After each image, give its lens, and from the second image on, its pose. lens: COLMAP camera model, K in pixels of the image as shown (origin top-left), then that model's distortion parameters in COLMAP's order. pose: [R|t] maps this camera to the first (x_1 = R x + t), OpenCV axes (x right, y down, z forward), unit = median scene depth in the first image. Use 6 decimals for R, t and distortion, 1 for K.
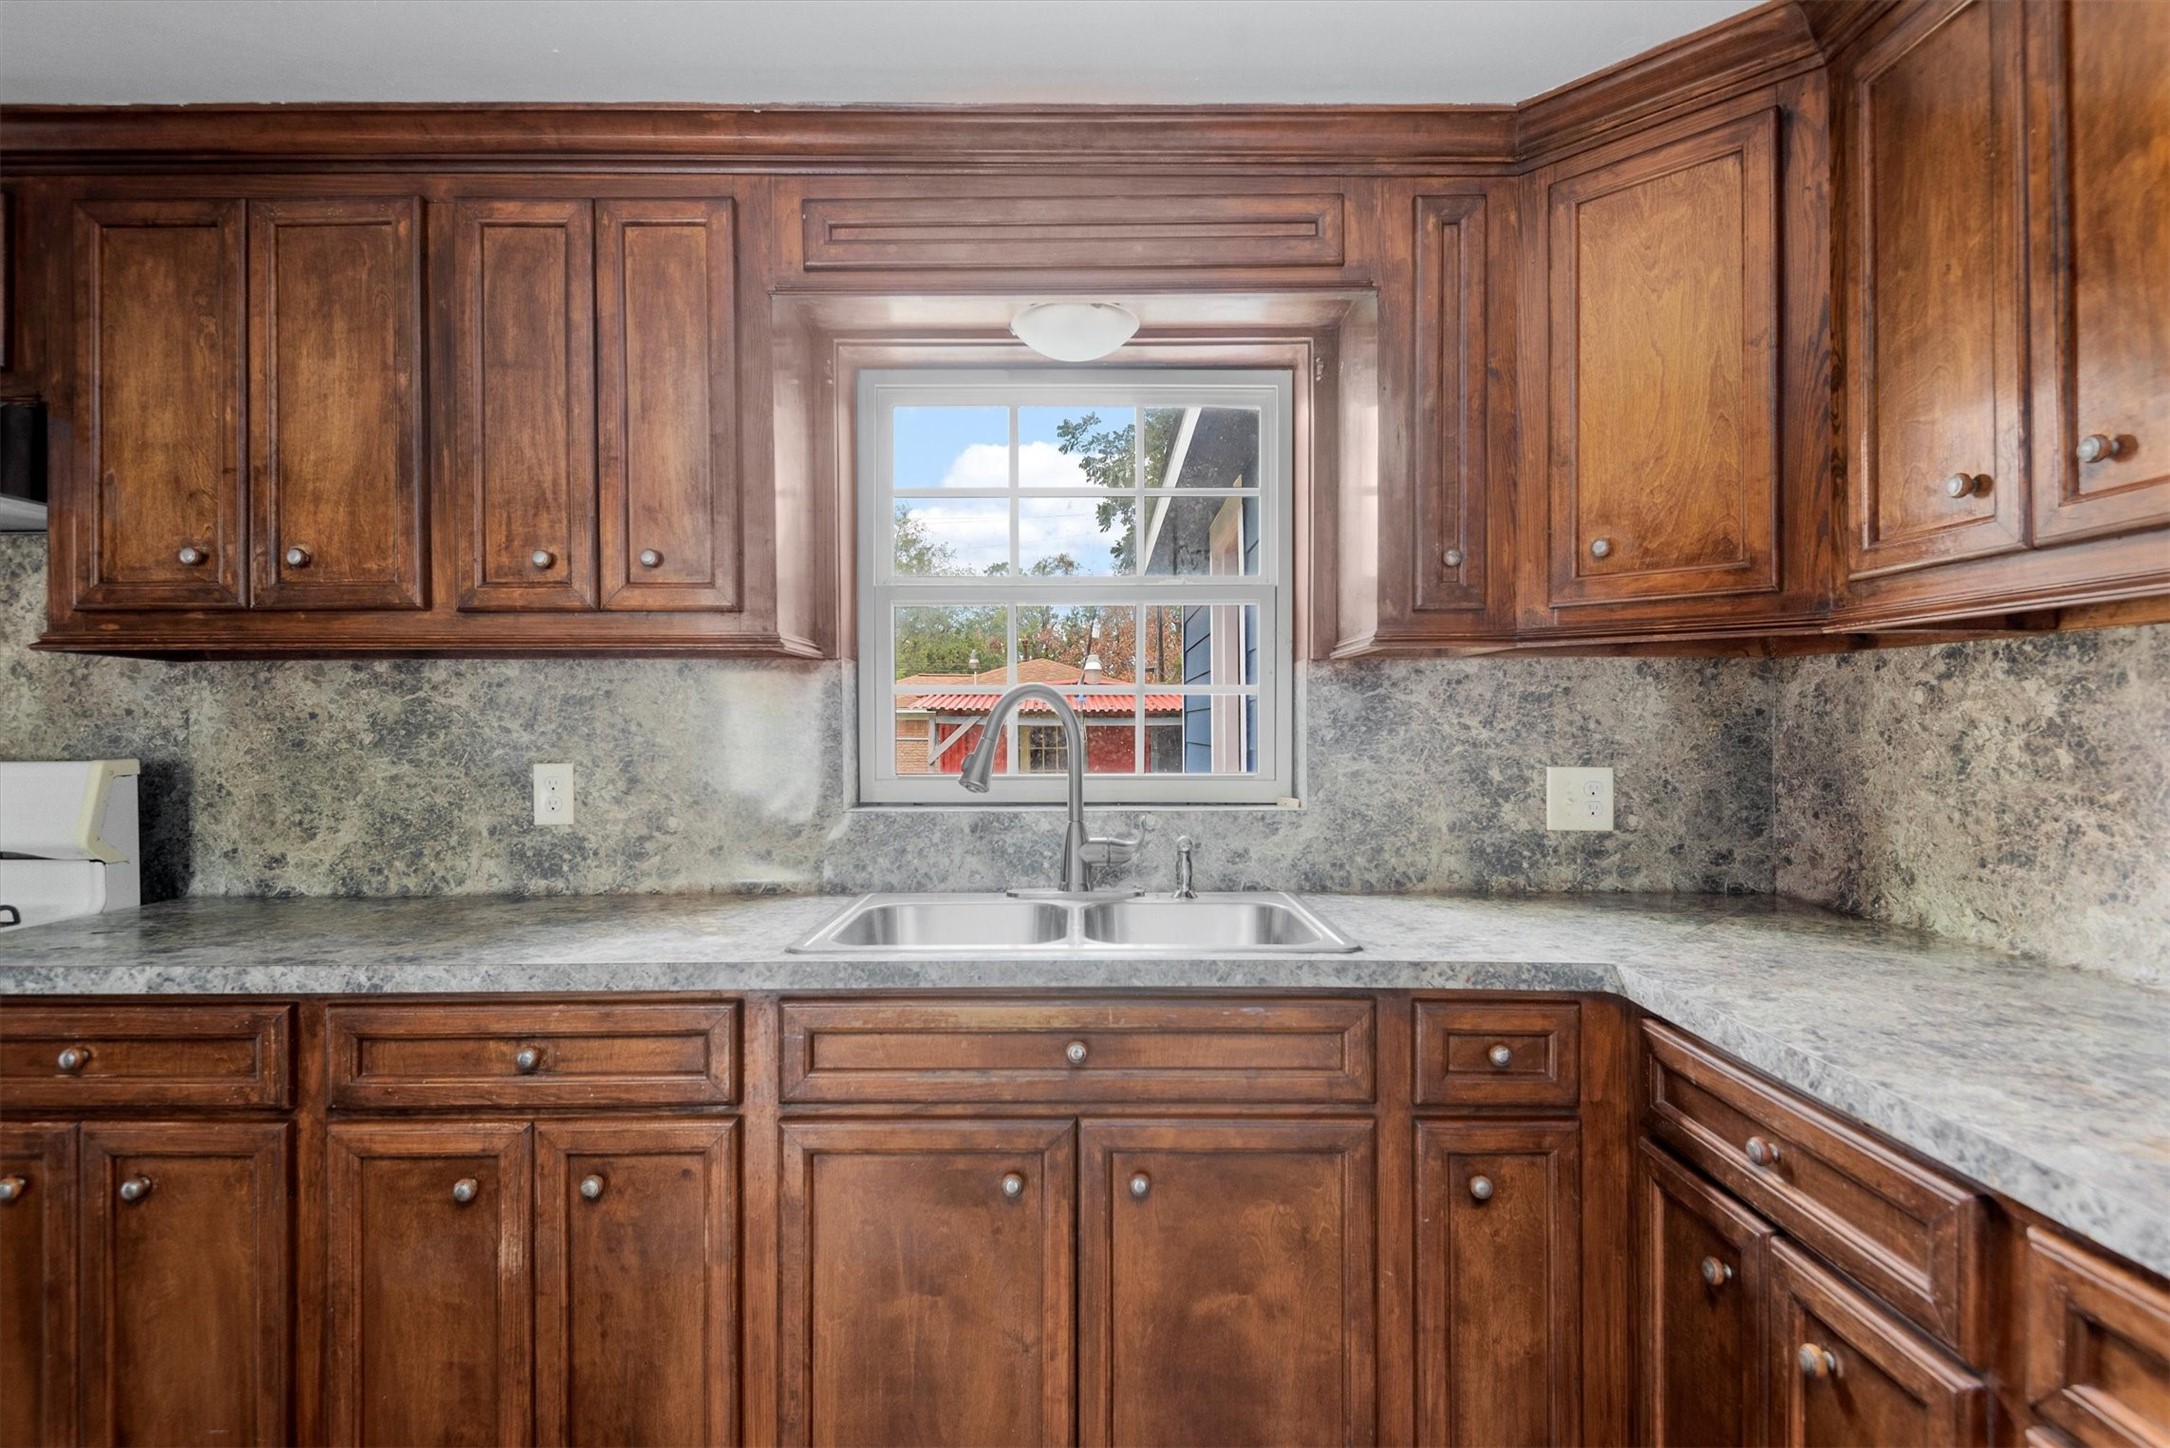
lens RADIAL K [[1089.0, 0, 1081.2], [0, 1089.0, 722.1], [0, 0, 1]] dist [0.011682, -0.011585]
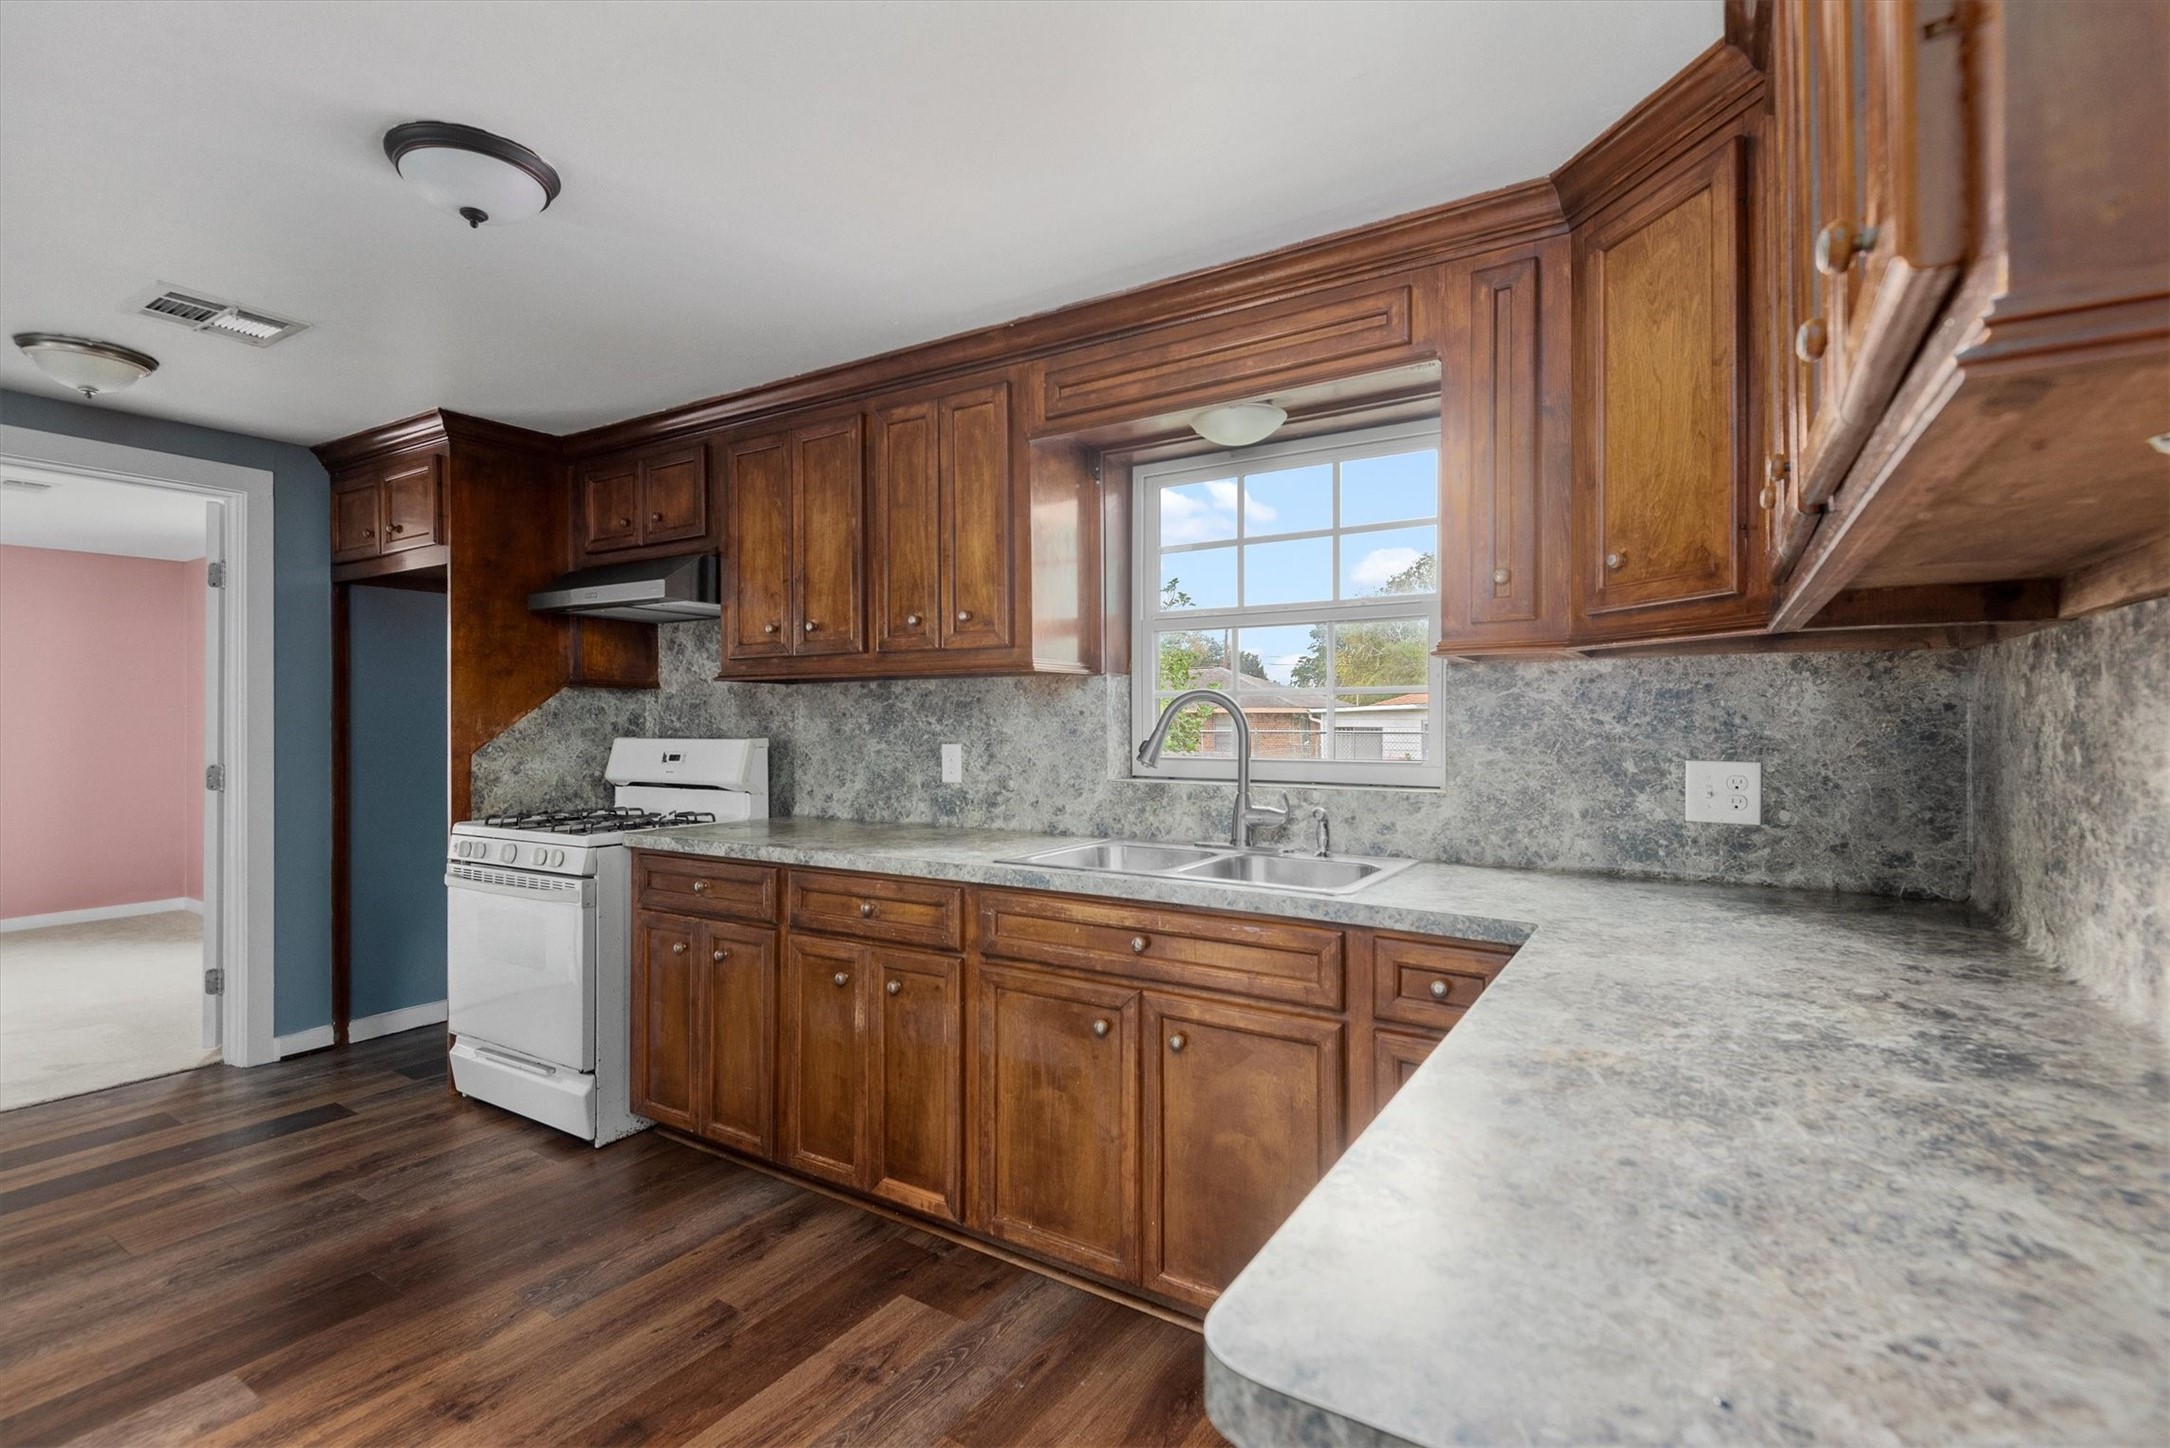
lens RADIAL K [[983.8, 0, 1080.3], [0, 983.8, 717.6], [0, 0, 1]] dist [0.023145, -0.013292]
pose [[0.844953, -0.000669, -0.534840, 0.516589], [0.001108, 0.999999, 0.000499, -0.001426], [0.534839, -0.001015, 0.844953, -0.130334]]
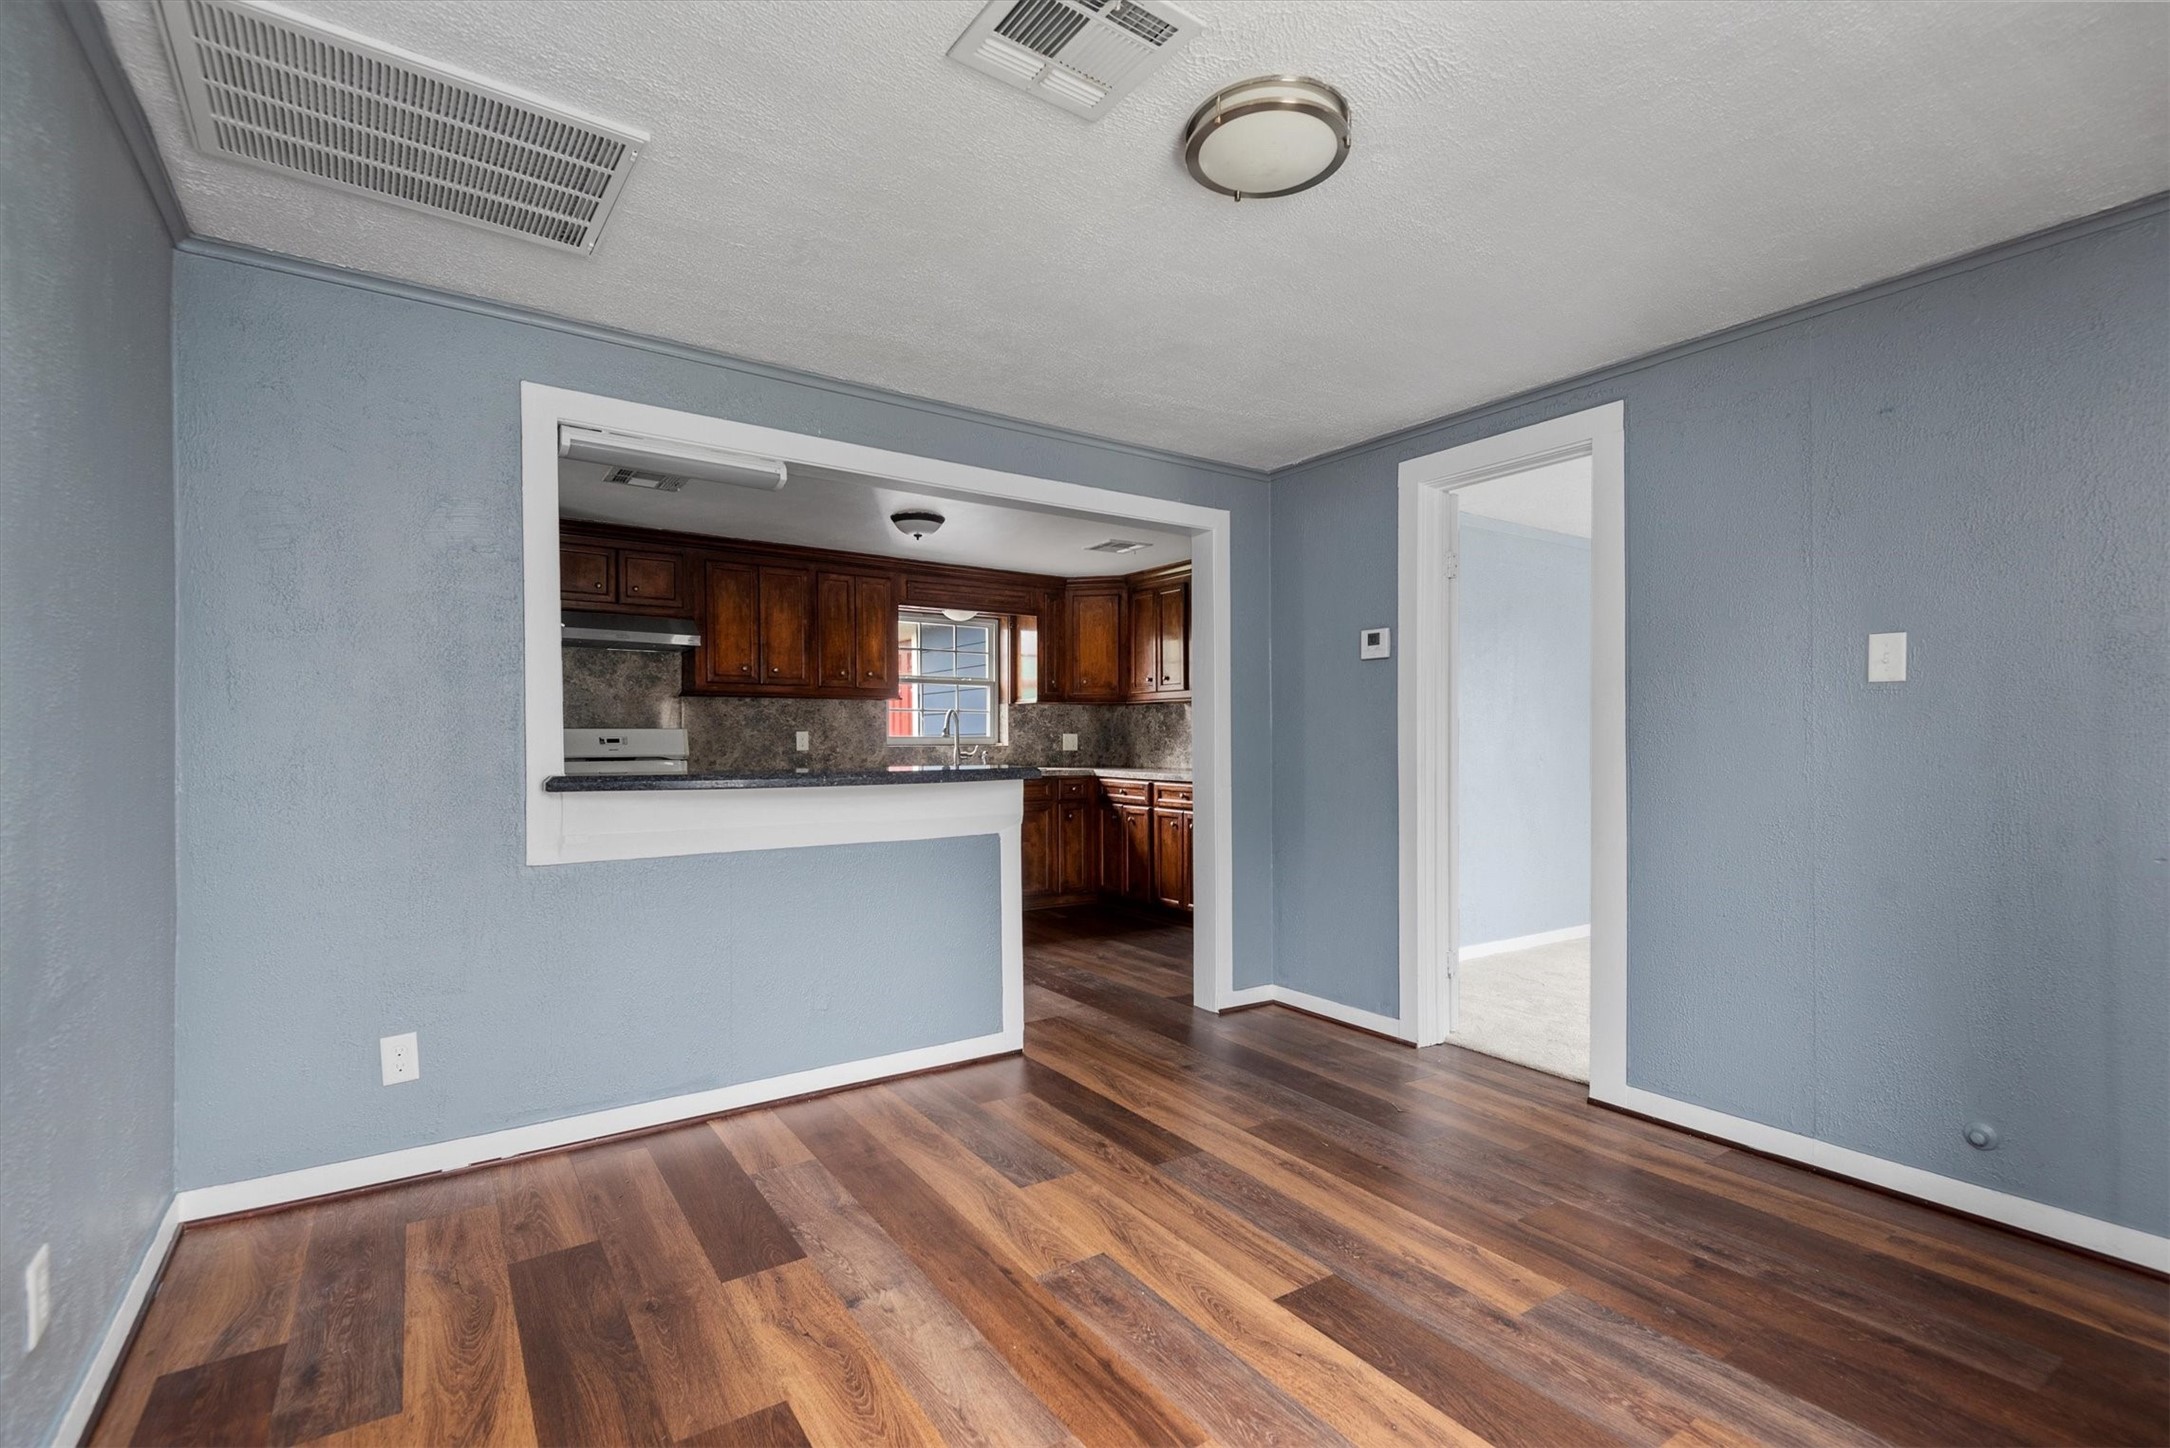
lens RADIAL K [[983.8, 0, 1072.4], [0, 983.8, 731.7], [0, 0, 1]] dist [0.023145, -0.013292]
pose [[0.831267, 0.006266, 0.555838, -1.670257], [-0.001209, 0.999954, -0.009464, 0.076629], [-0.555872, 0.007195, 0.831237, -2.144671]]
